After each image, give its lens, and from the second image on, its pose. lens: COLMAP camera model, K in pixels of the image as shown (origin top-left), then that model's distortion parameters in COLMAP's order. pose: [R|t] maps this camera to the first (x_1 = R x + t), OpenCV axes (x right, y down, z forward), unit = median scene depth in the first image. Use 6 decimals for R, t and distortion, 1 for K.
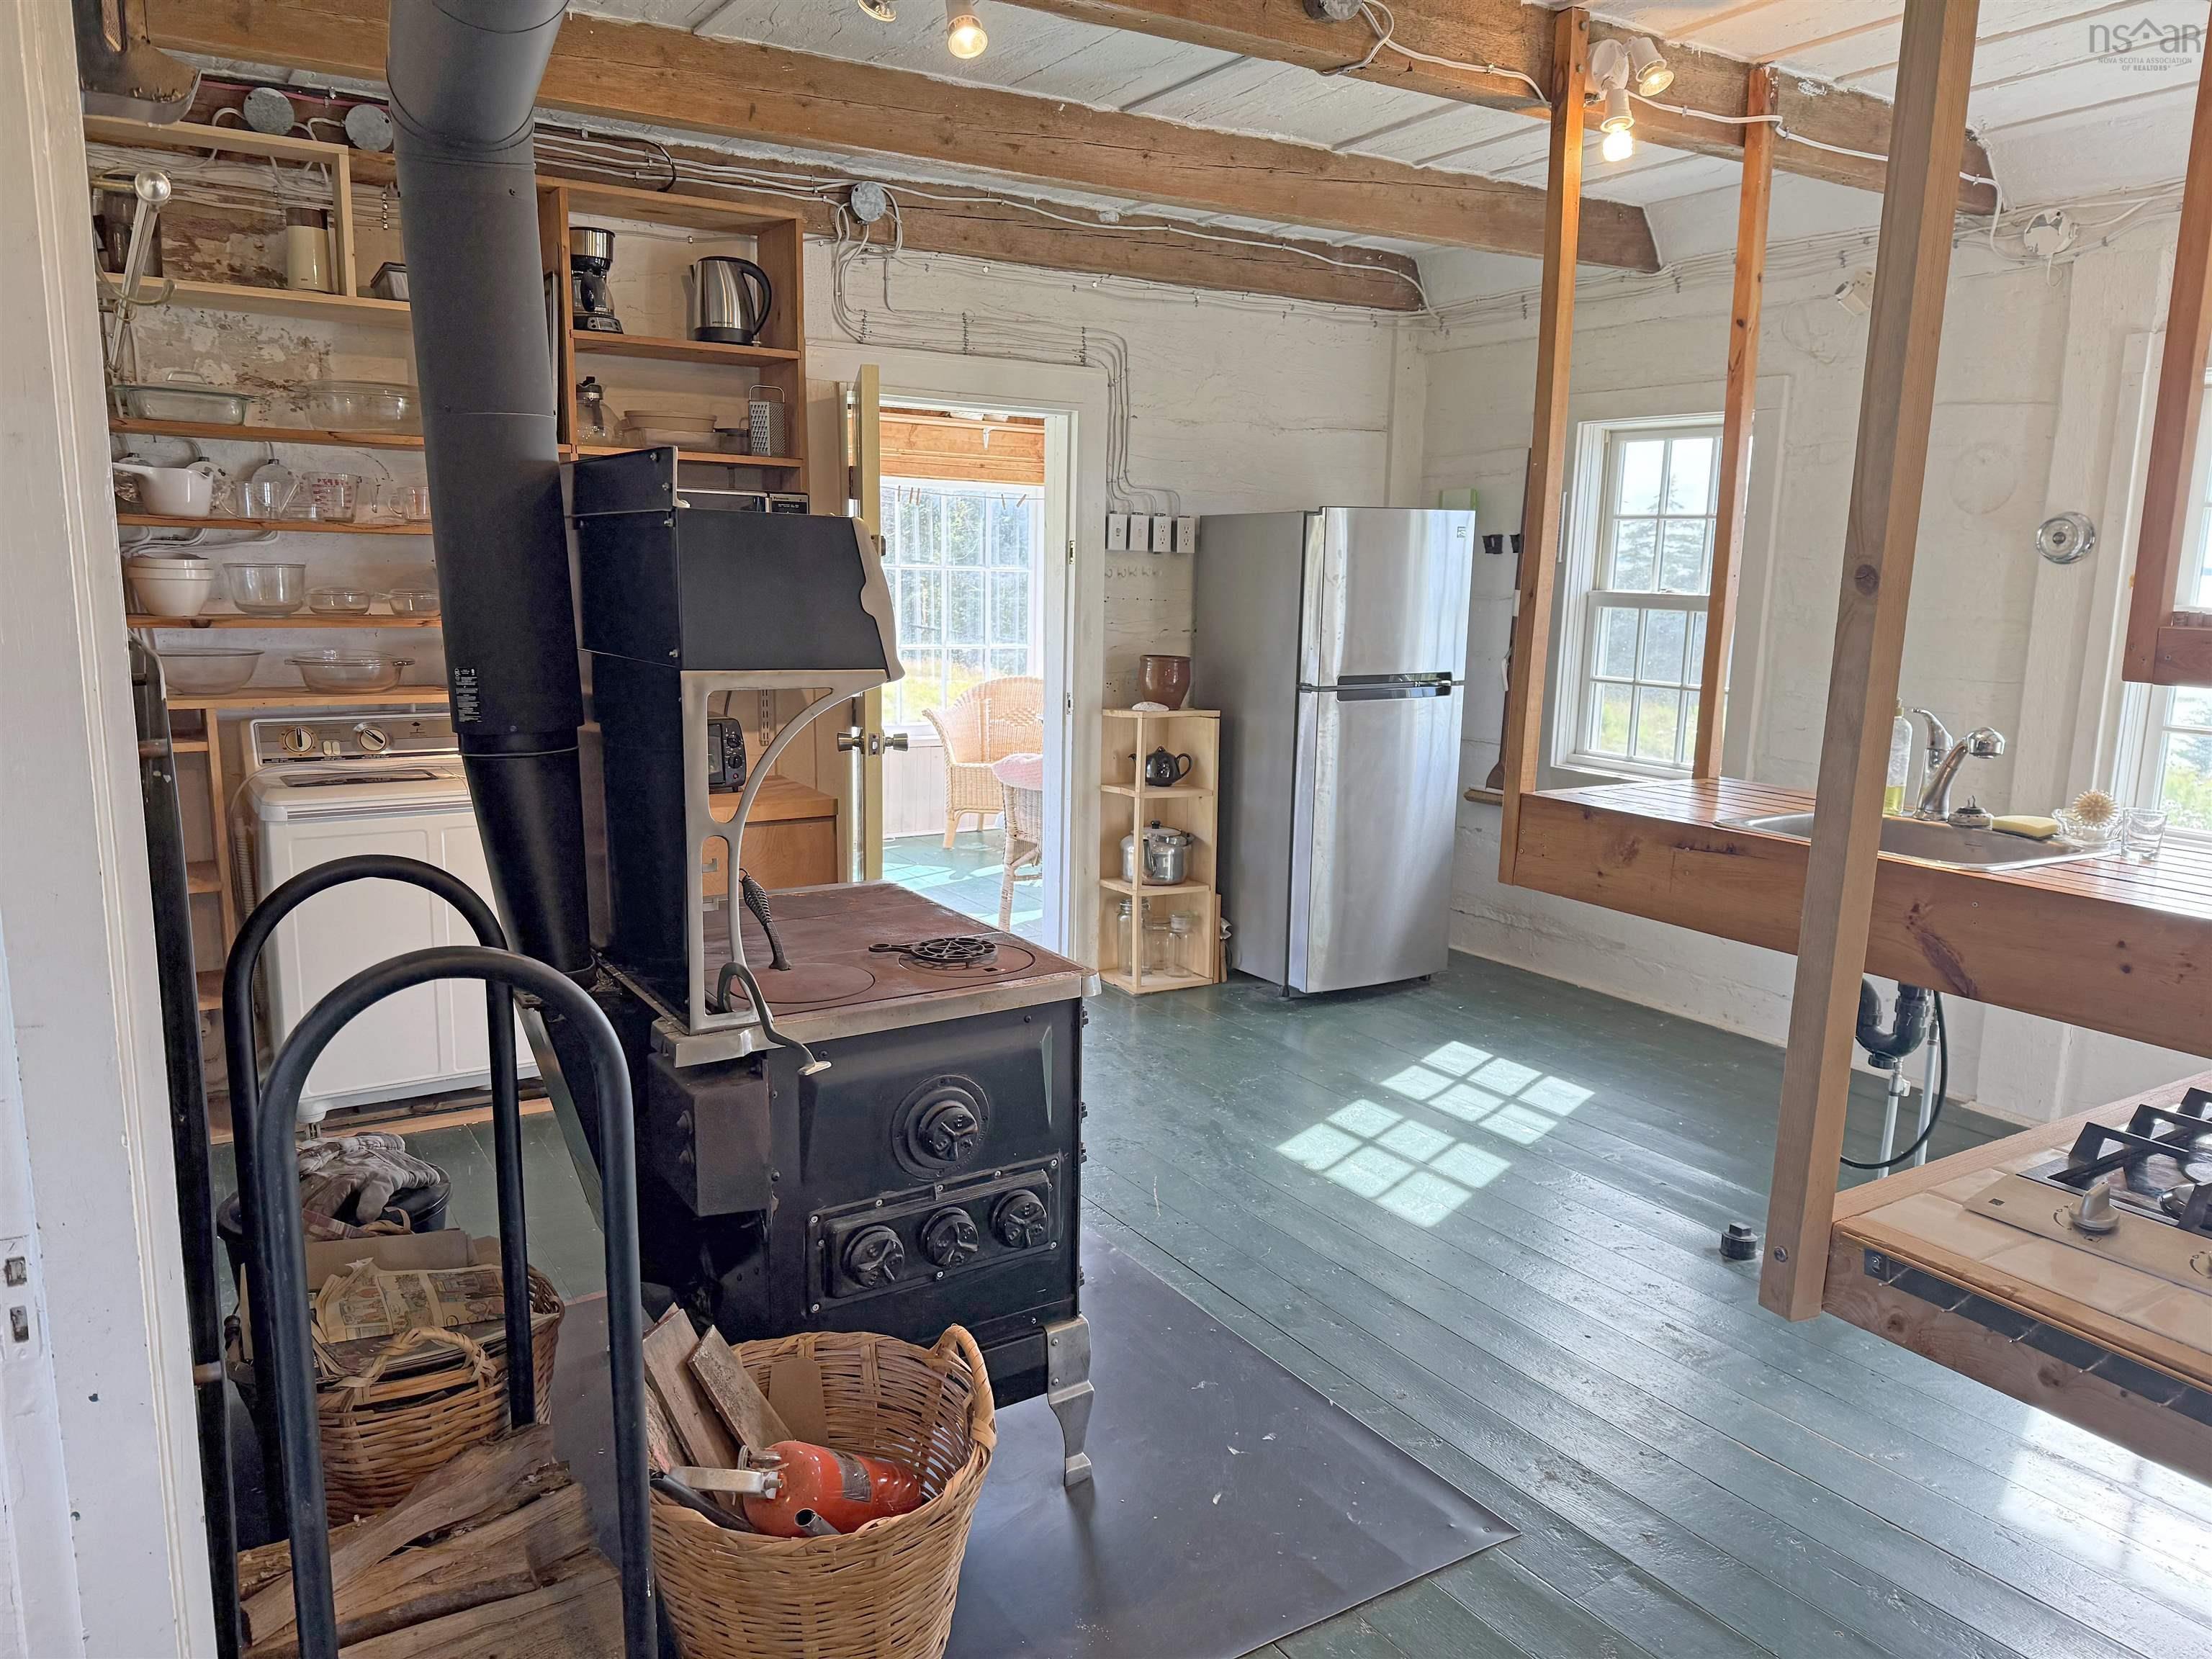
lens RADIAL K [[1560.3, 0, 1102.4], [0, 1560.3, 834.5], [0, 0, 1]] dist [0.066665, -0.086659]
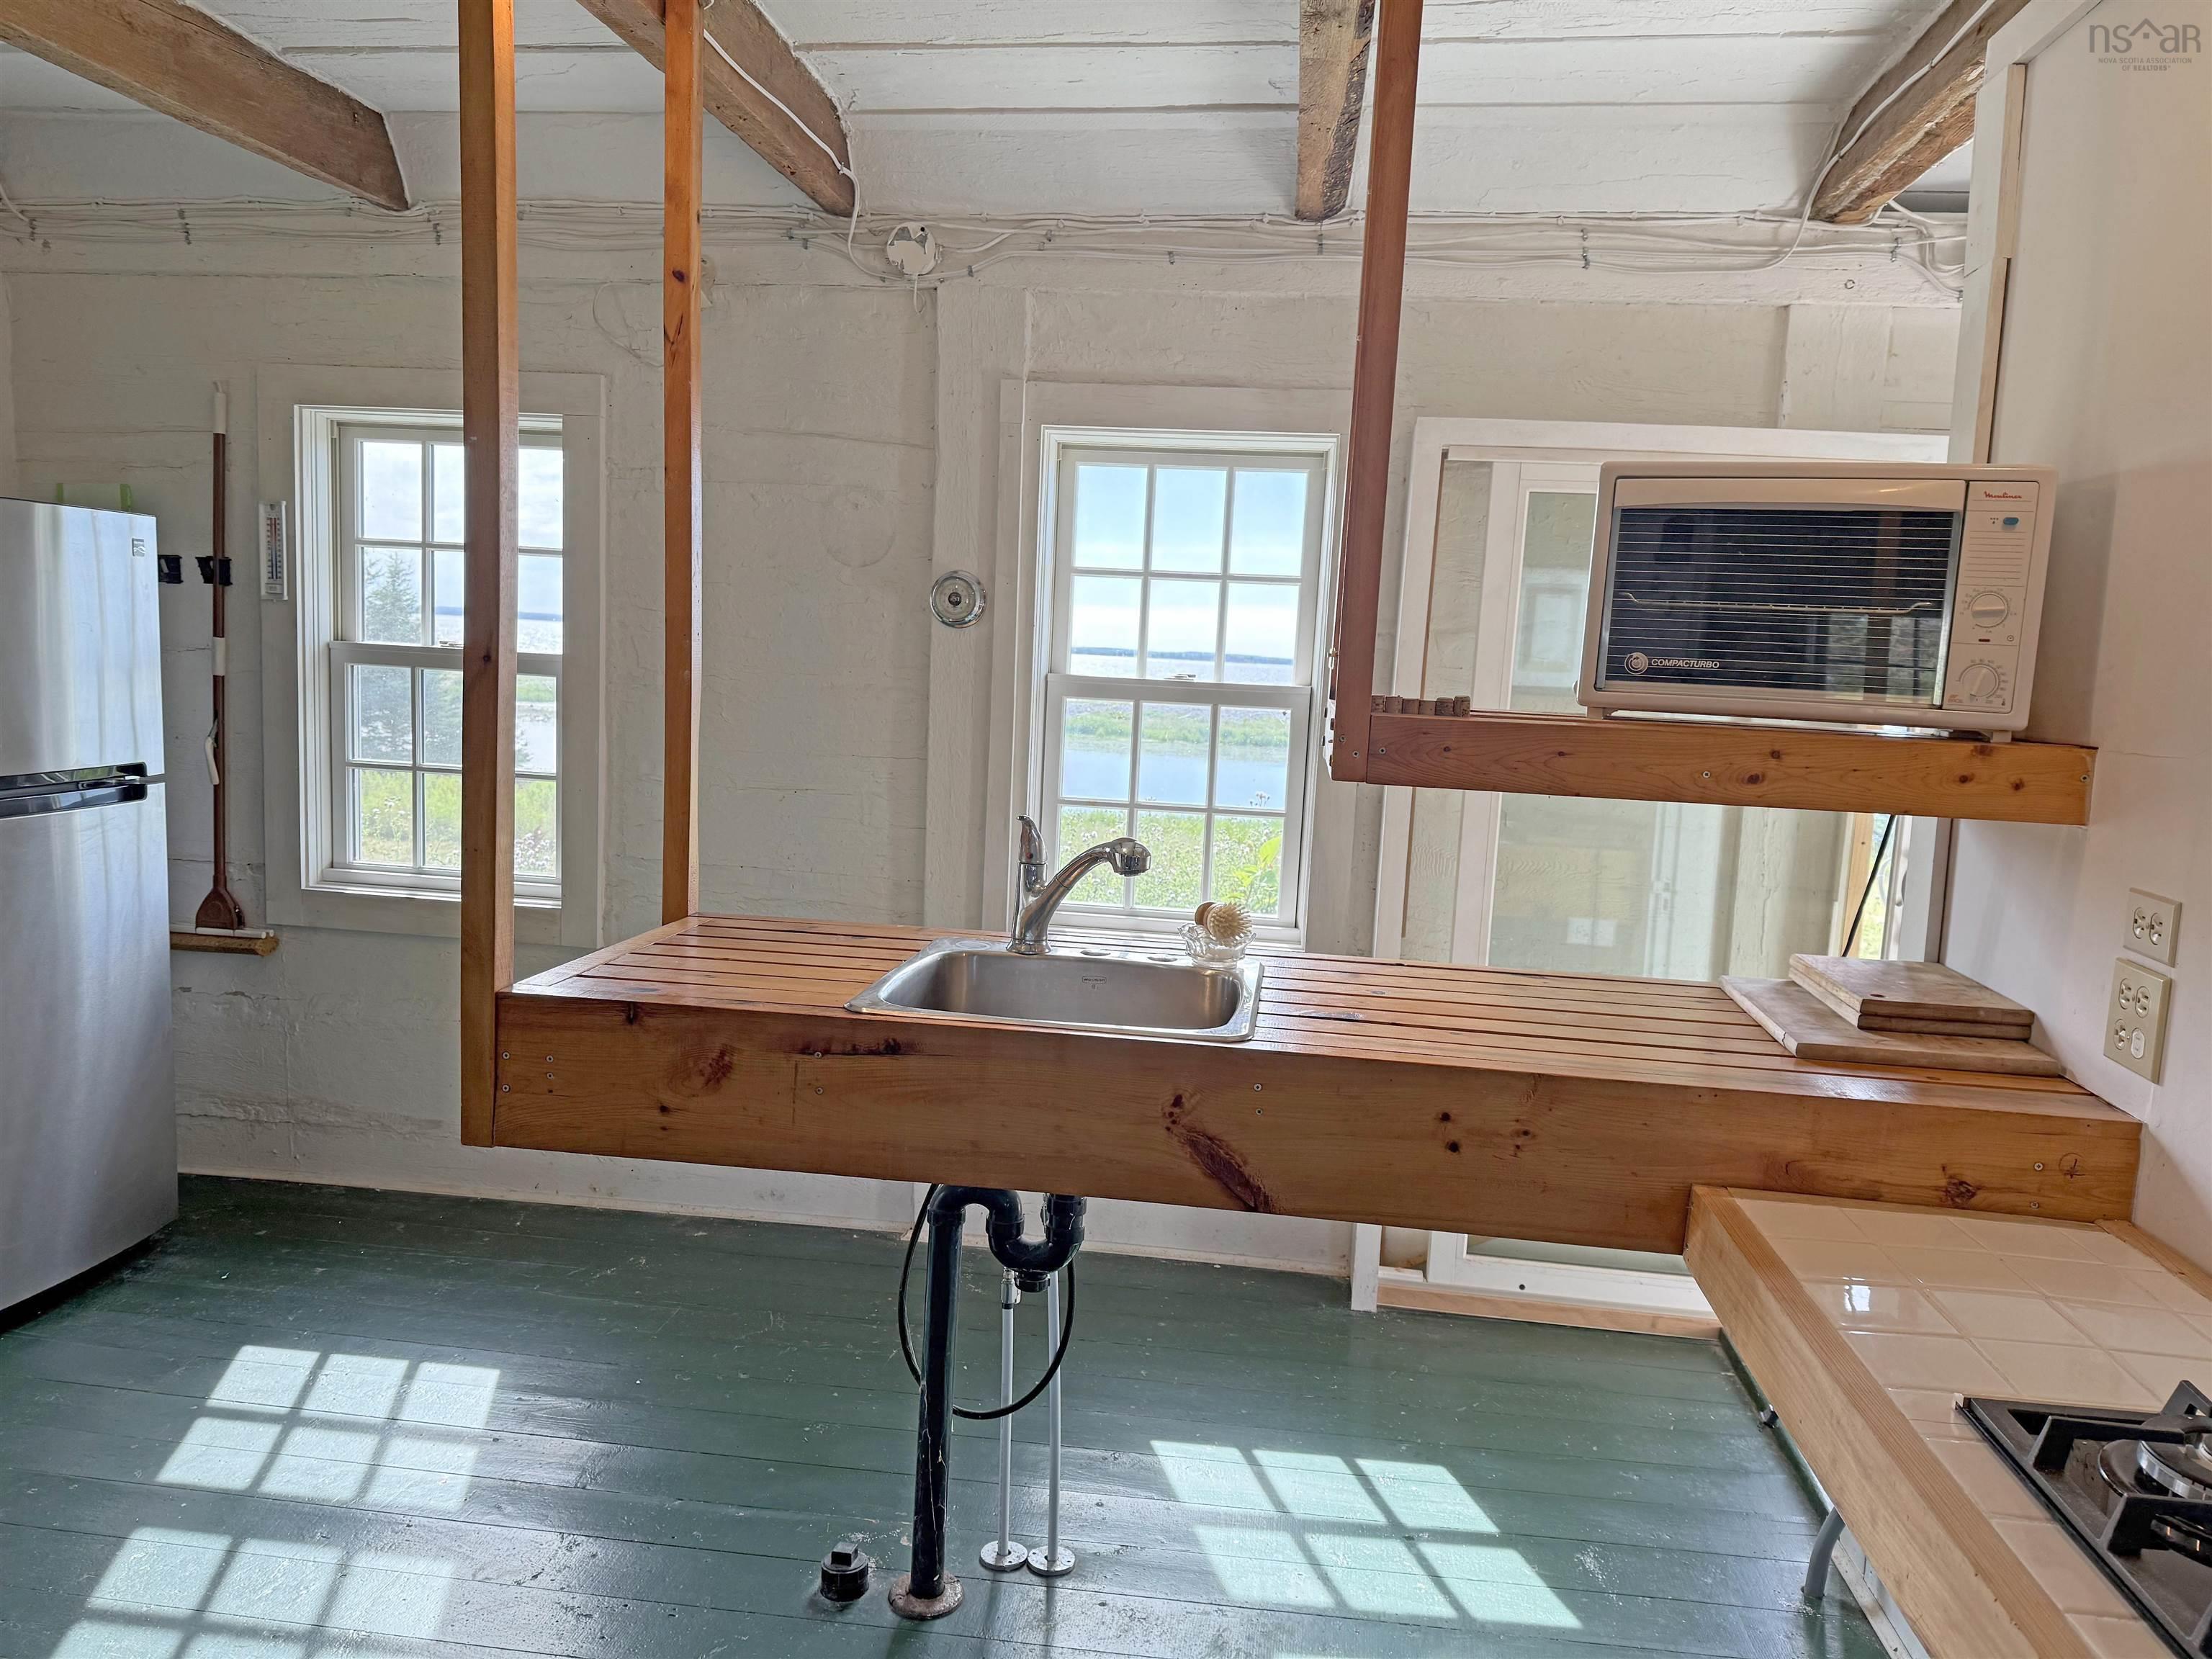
lens RADIAL K [[1556.9, 0, 1108.3], [0, 1556.9, 840.6], [0, 0, 1]] dist [0.055563, -0.056133]
pose [[0.640588, -0.082757, 0.763412, -0.023161], [0.101792, 0.994554, 0.022399, -0.051942], [-0.761108, 0.063360, 0.645523, 0.315017]]
